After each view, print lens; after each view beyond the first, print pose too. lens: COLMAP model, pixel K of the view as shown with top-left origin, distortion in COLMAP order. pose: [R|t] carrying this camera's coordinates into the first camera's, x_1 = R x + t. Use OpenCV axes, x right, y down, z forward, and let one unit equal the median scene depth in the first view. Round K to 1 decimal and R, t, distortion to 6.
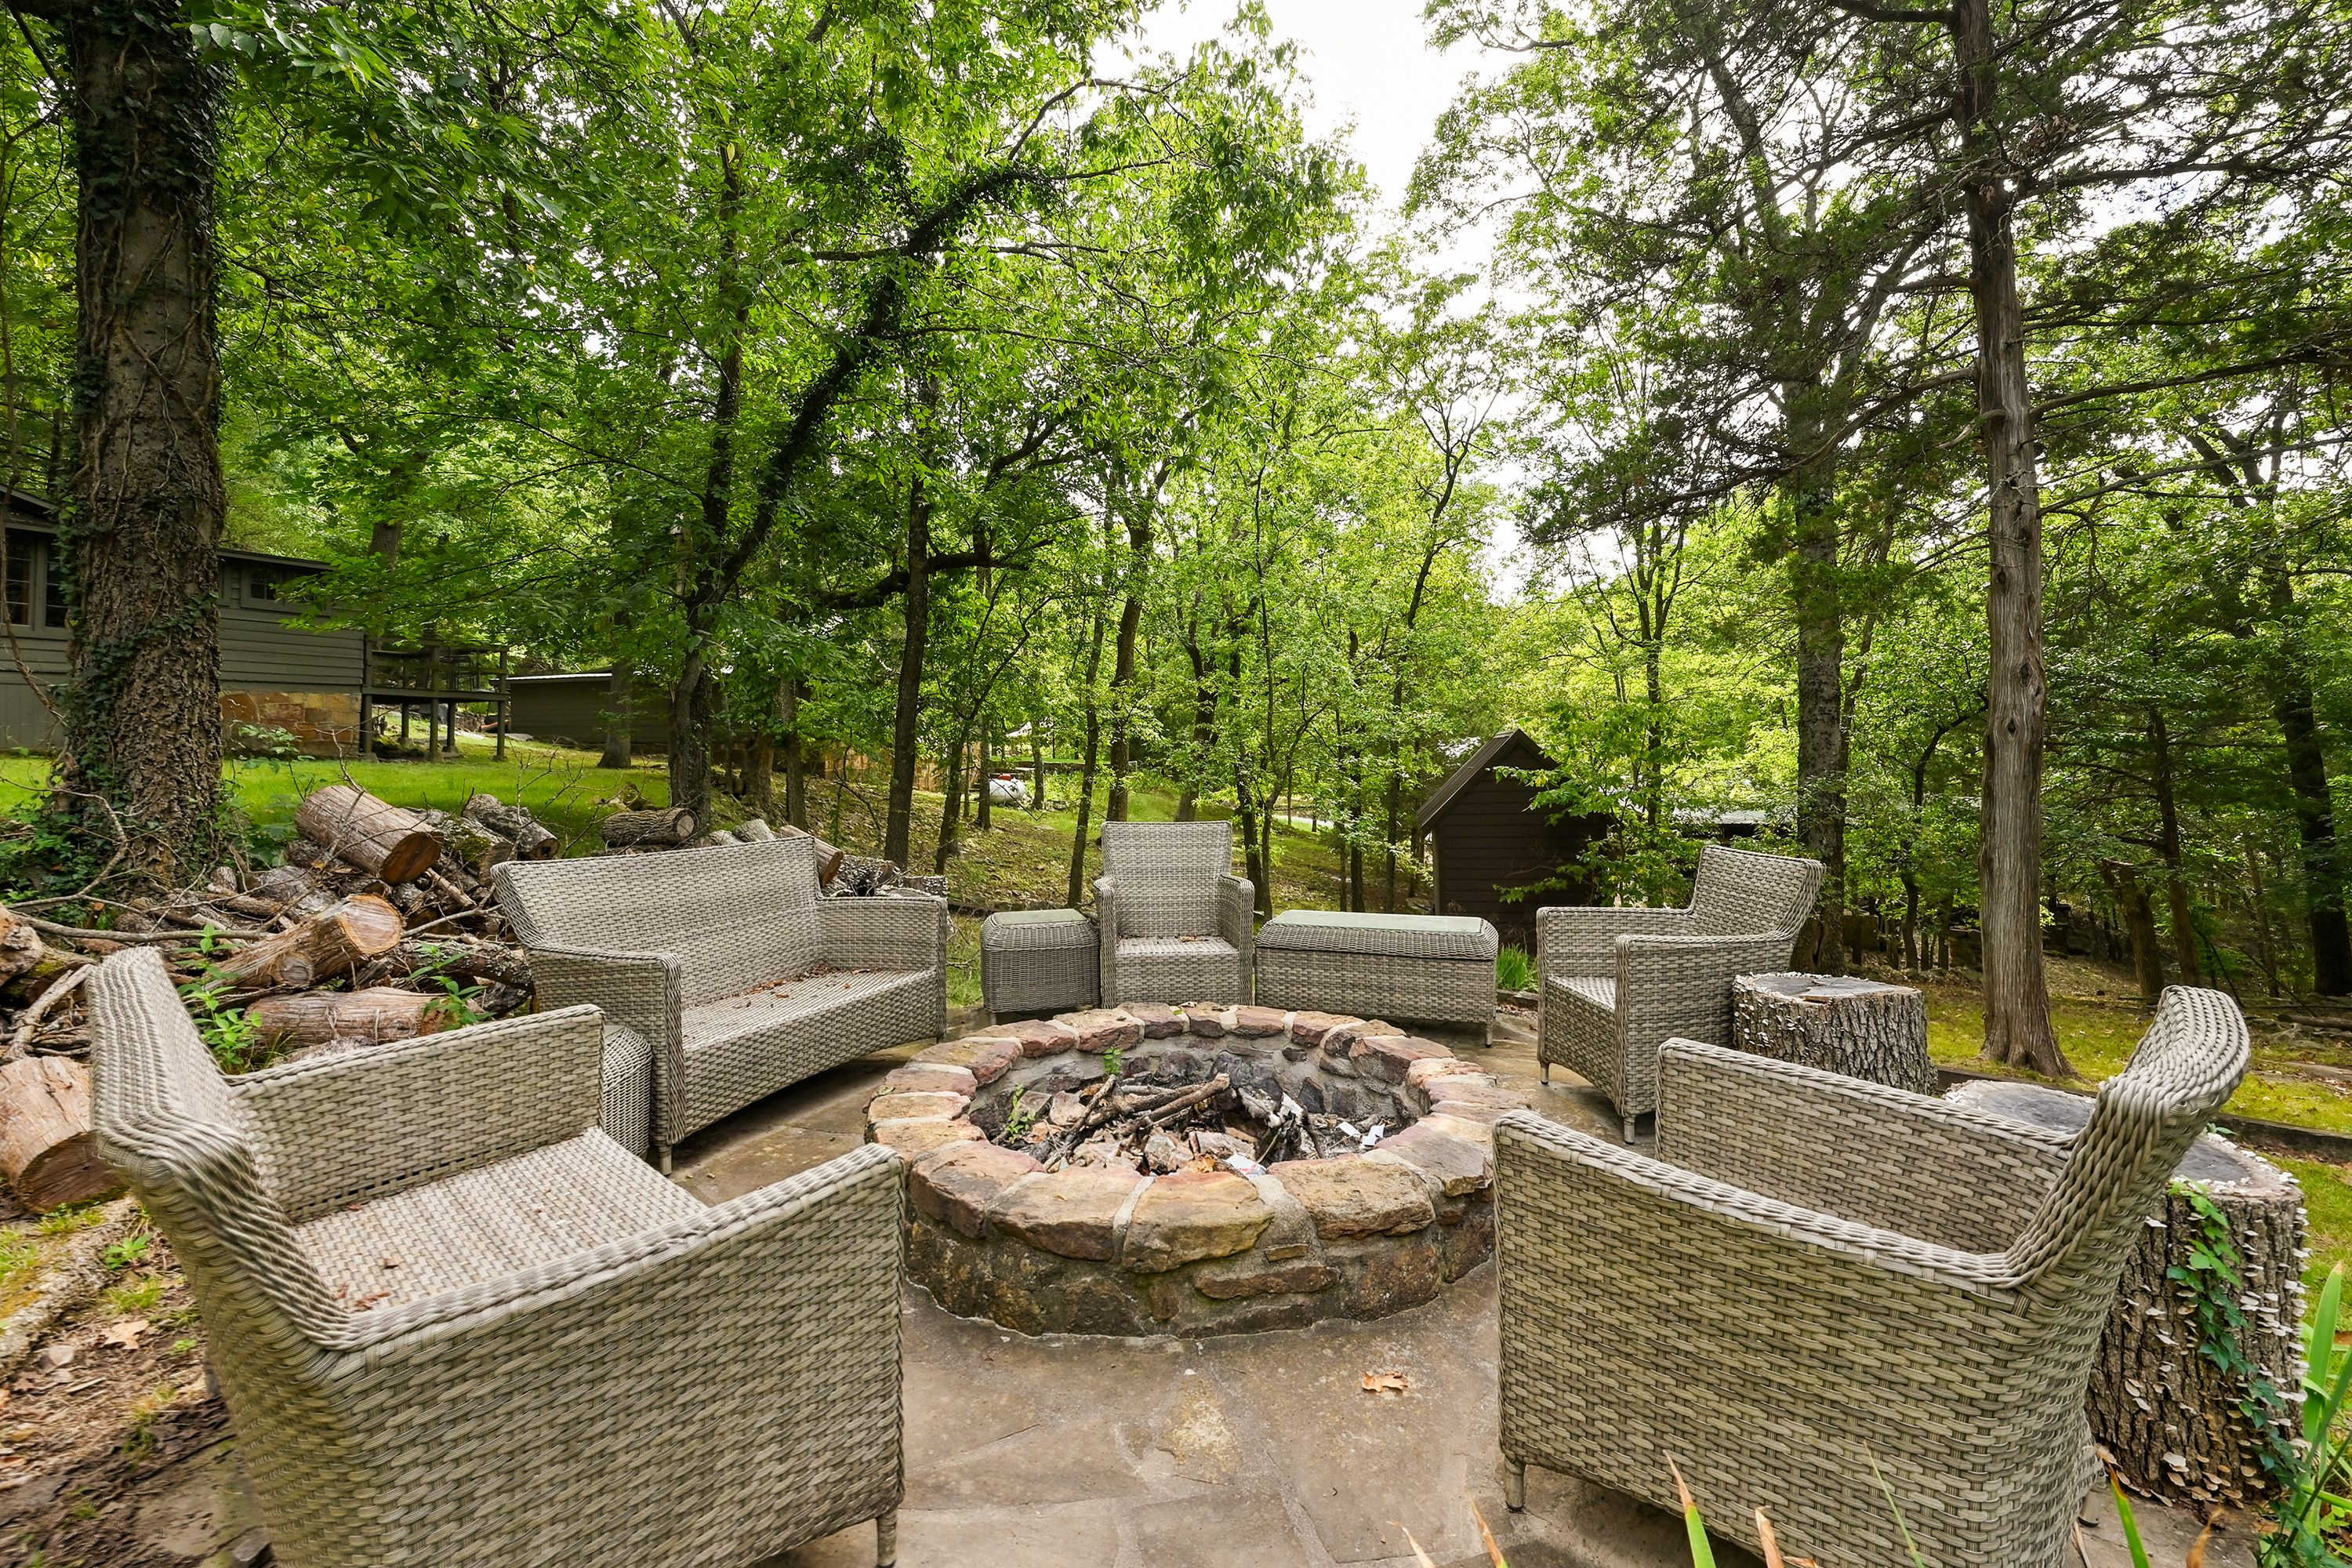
lens RADIAL K [[987.2, 0, 1206.9], [0, 987.2, 749.7], [0, 0, 1]] dist [-0.001479, -0.000011]
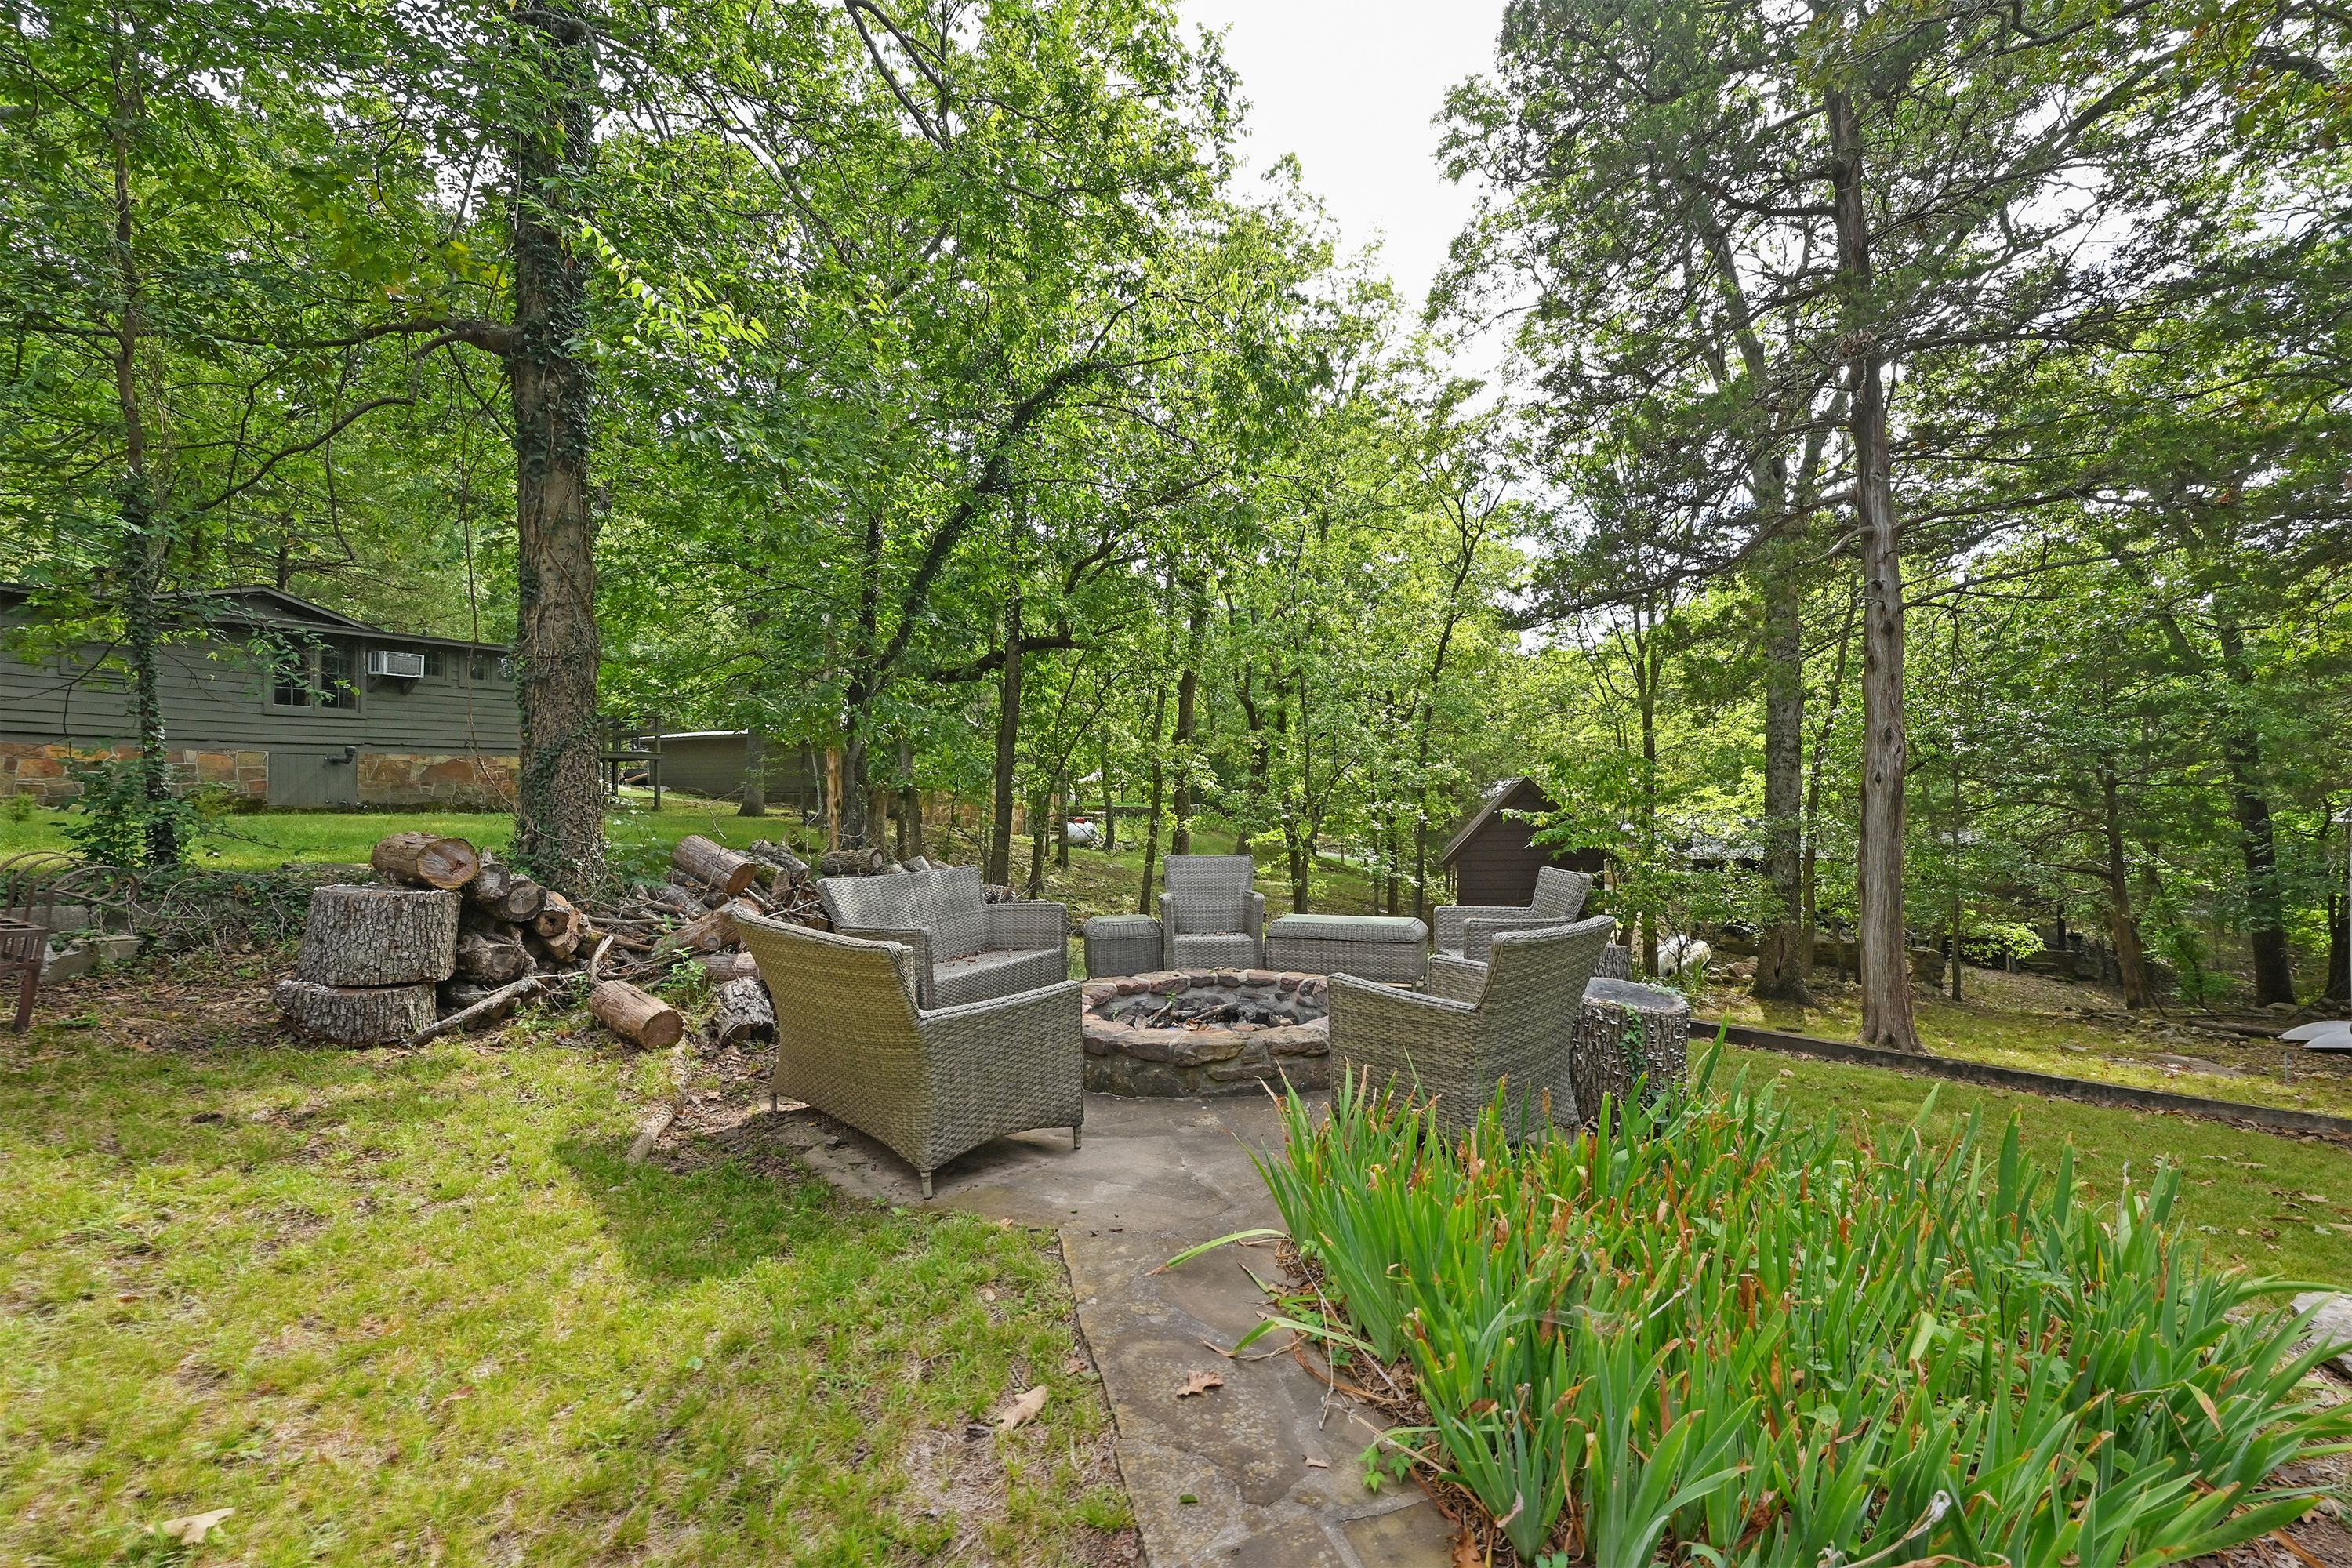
lens RADIAL K [[987.2, 0, 1174.5], [0, 987.2, 790.3], [0, 0, 1]] dist [-0.001479, -0.000011]
pose [[0.995046, -0.011968, -0.098694, 0.021071], [0.012015, 0.999928, -0.000118, -0.008997], [0.098688, -0.001068, 0.995118, -0.174539]]
